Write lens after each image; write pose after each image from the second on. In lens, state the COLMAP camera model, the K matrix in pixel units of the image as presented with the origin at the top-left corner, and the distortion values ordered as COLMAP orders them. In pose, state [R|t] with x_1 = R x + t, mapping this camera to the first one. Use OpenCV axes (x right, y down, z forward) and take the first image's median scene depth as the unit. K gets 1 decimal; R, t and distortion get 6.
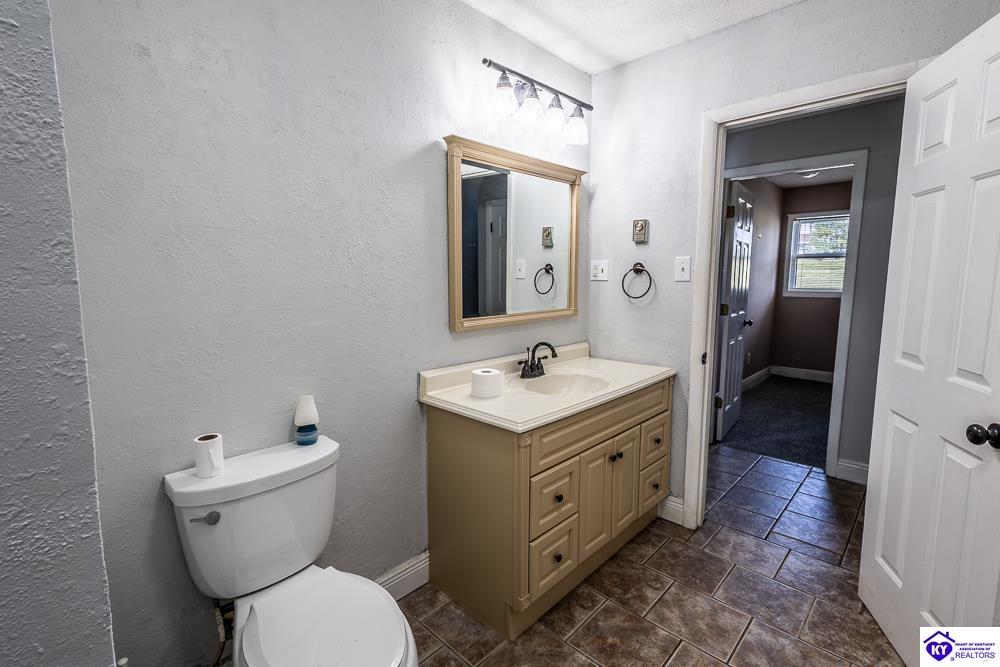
lens RADIAL K [[460.7, 0, 499.0], [0, 460.7, 330.8], [0, 0, 1]] dist [0.015897, -0.004288]
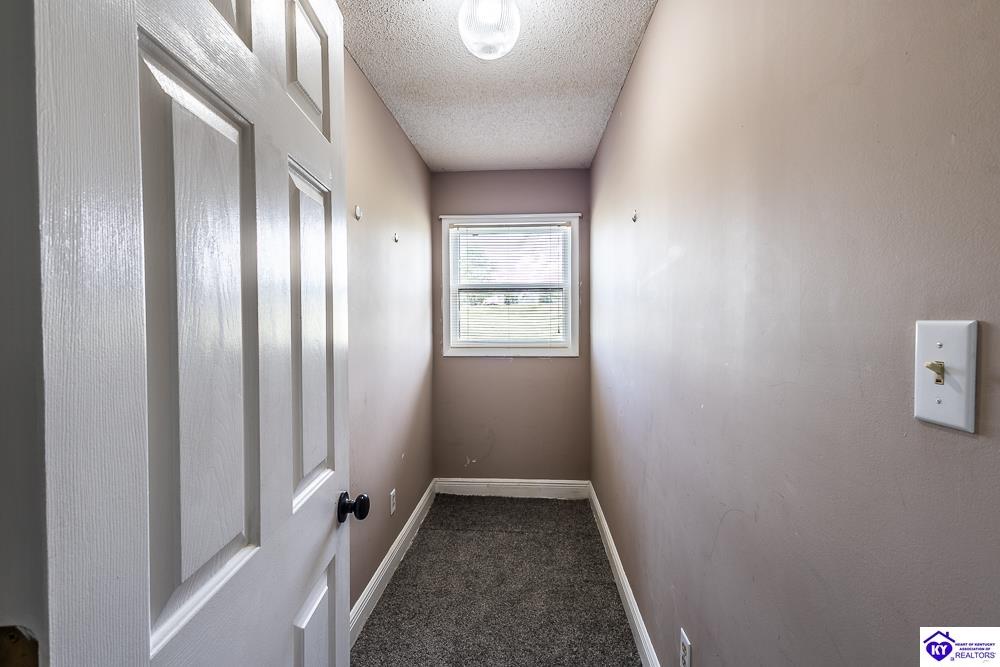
lens RADIAL K [[460.7, 0, 500.9], [0, 460.7, 328.1], [0, 0, 1]] dist [0.015897, -0.004288]
pose [[0.771400, -0.017994, 0.636096, 0.307582], [0.074356, 0.995302, -0.062016, -0.067400], [-0.631992, 0.095137, 0.769113, 0.517867]]
